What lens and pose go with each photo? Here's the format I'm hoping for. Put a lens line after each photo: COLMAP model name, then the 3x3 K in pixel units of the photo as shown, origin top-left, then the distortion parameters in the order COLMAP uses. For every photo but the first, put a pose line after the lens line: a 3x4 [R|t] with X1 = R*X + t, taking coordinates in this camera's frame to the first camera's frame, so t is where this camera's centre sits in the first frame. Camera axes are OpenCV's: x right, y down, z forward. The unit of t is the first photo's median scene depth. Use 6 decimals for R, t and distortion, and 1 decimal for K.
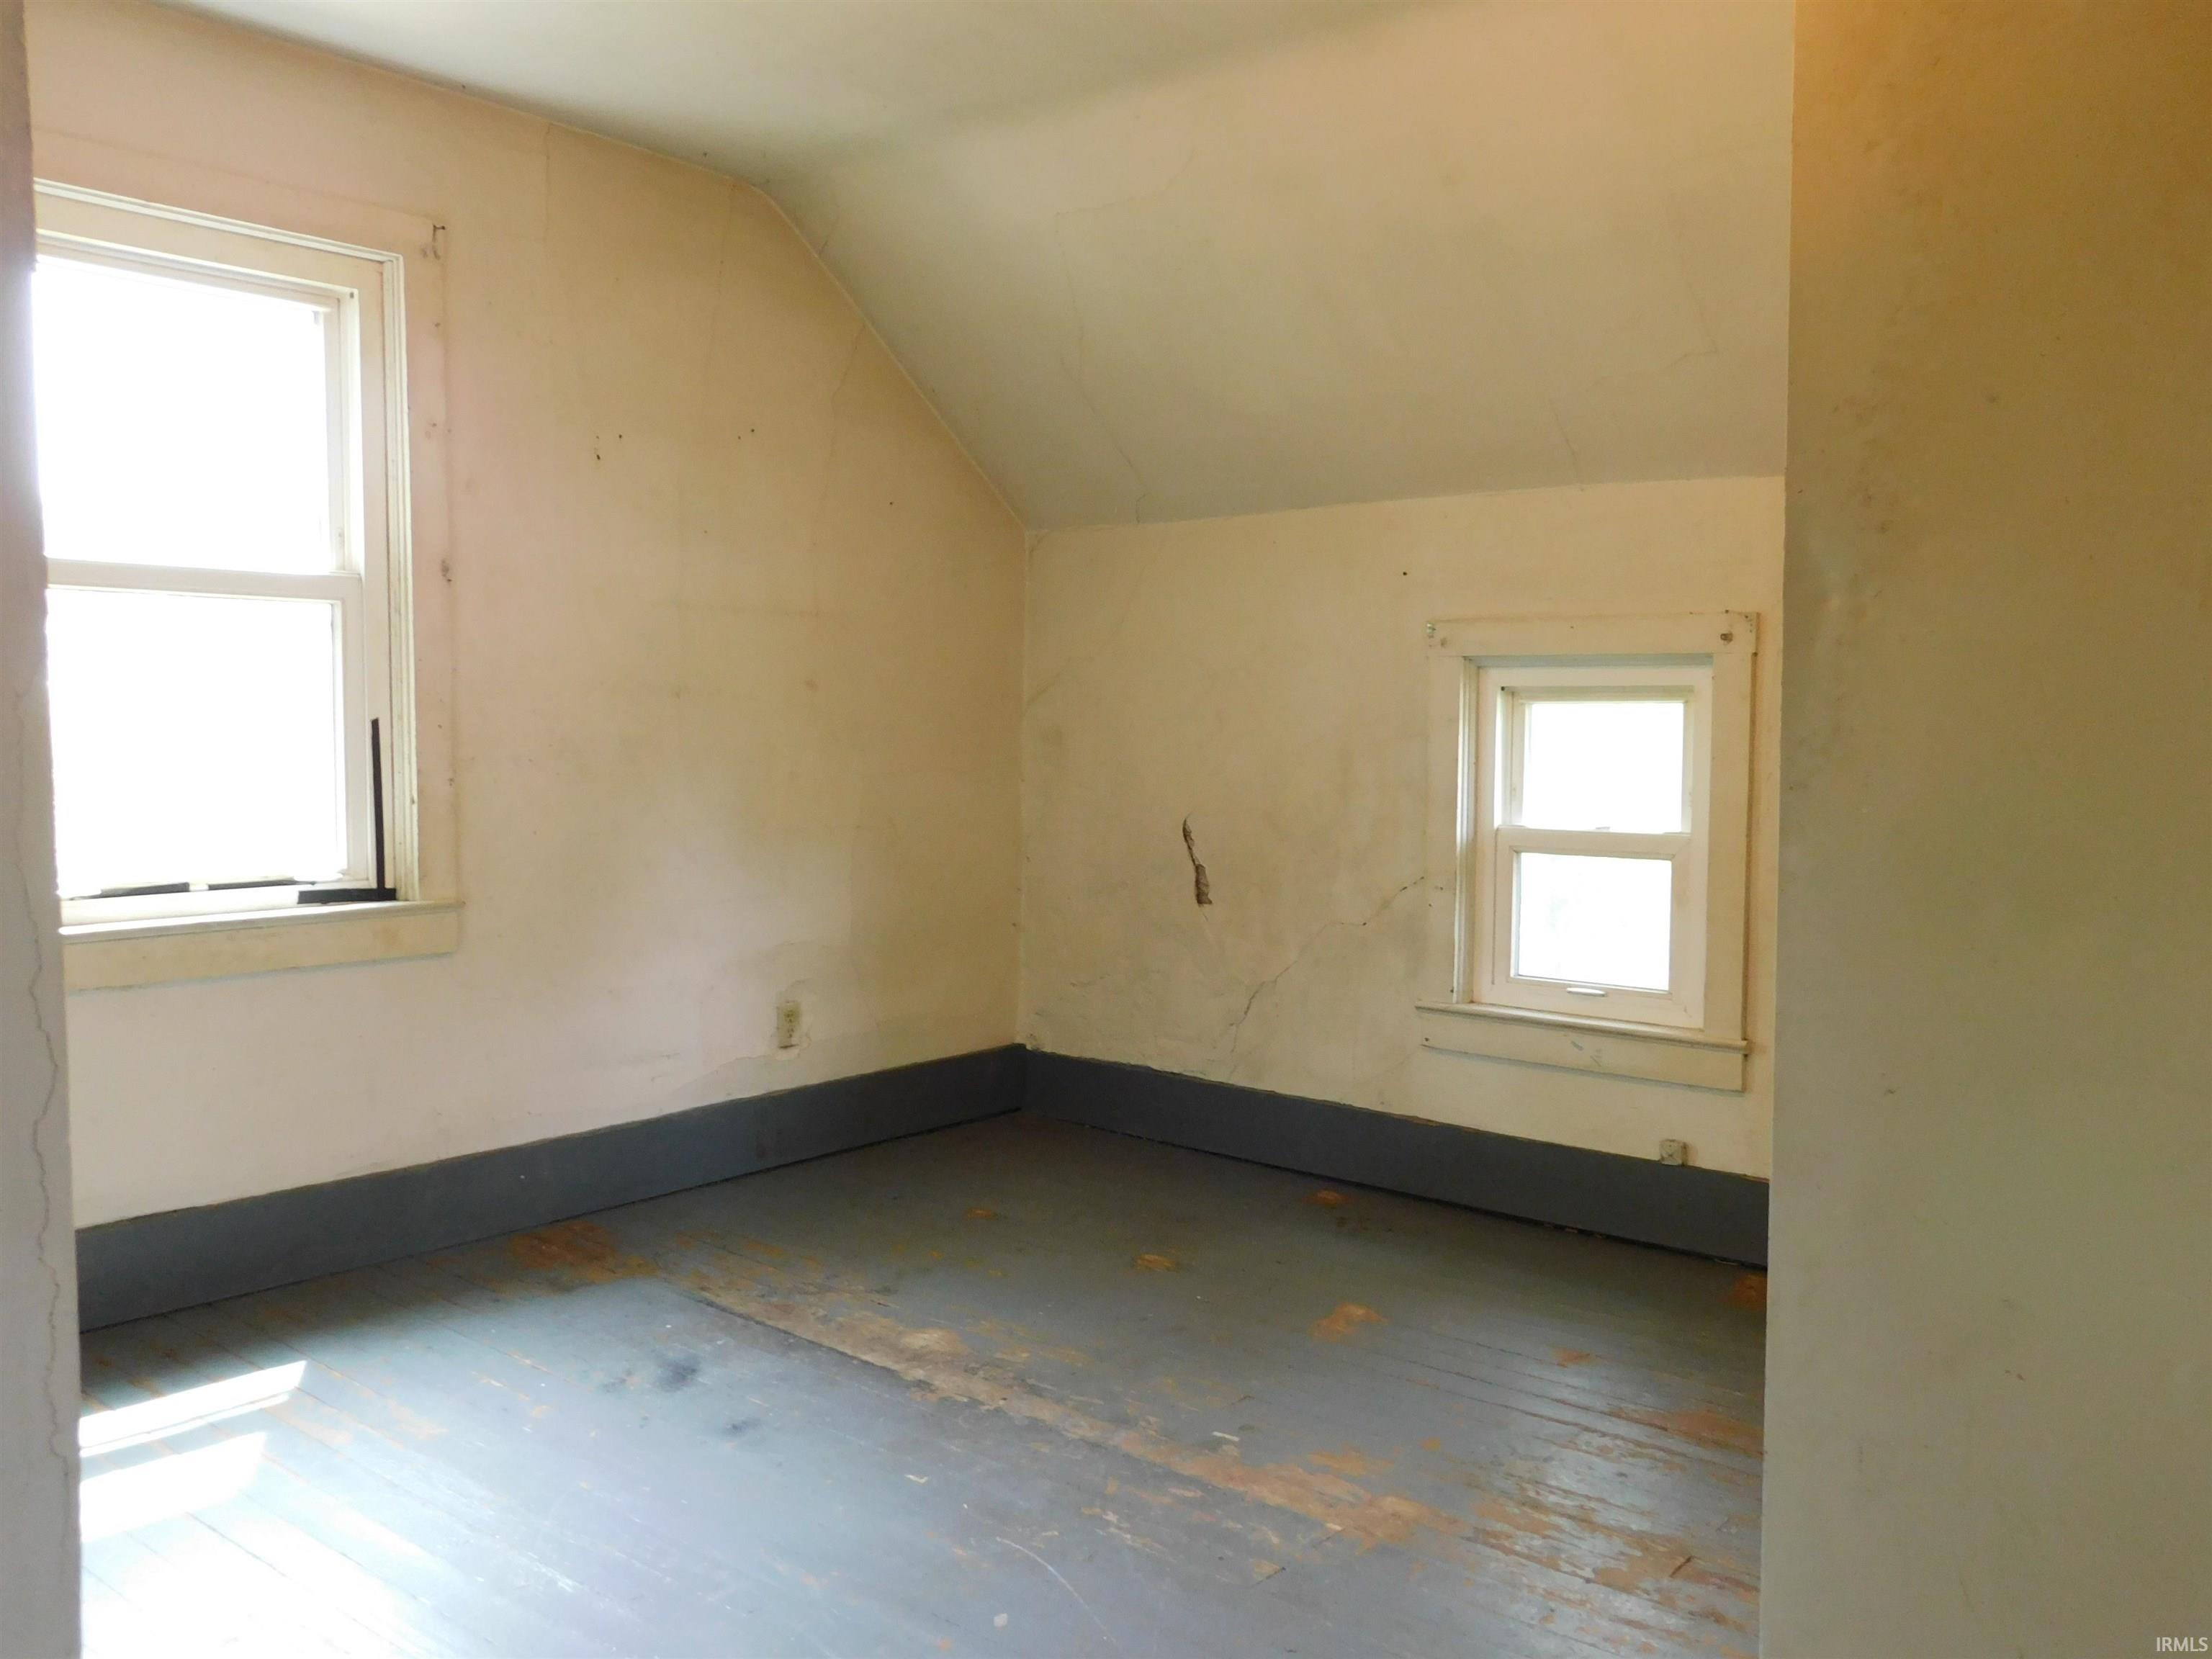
lens RADIAL K [[1819.0, 0, 1106.5], [0, 1819.0, 832.7], [0, 0, 1]] dist [0.004701, 0.004758]
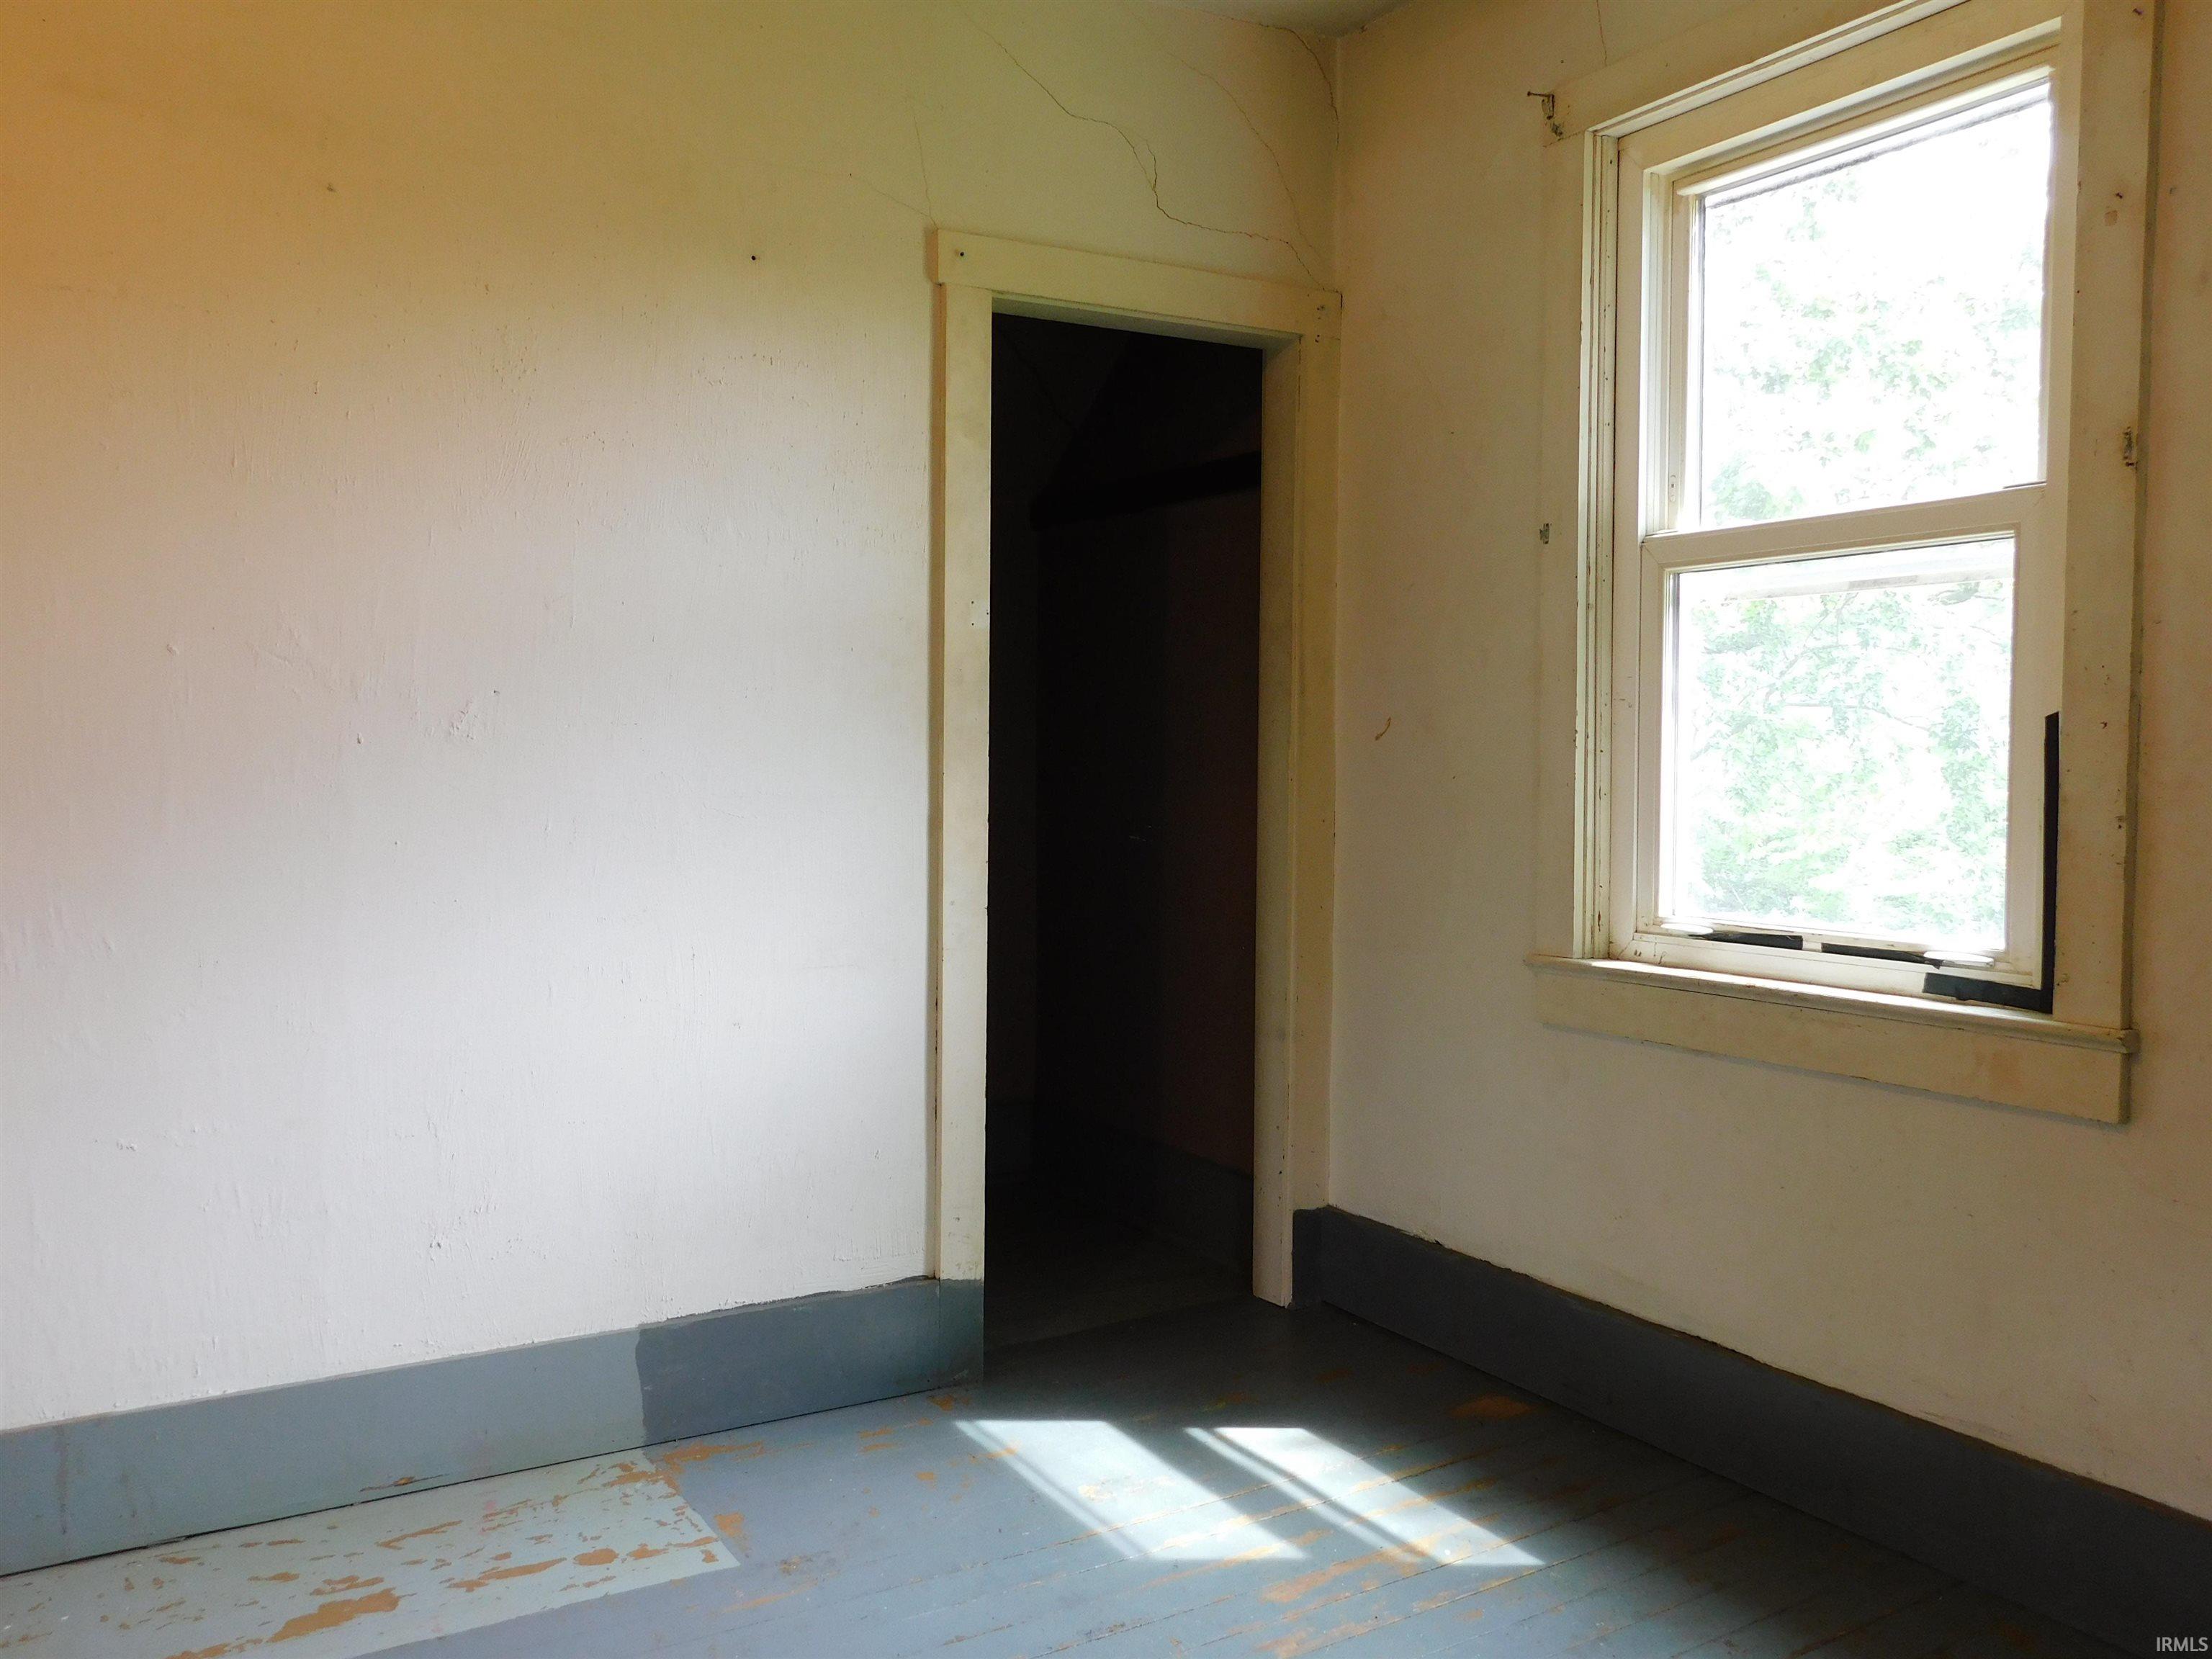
lens RADIAL K [[1819.0, 0, 1107.3], [0, 1819.0, 823.0], [0, 0, 1]] dist [0.004701, 0.004758]
pose [[-0.305616, 0.030251, -0.951674, 0.284487], [-0.063611, 0.996614, 0.052107, -0.038687], [0.950028, 0.076461, -0.302657, 0.910909]]
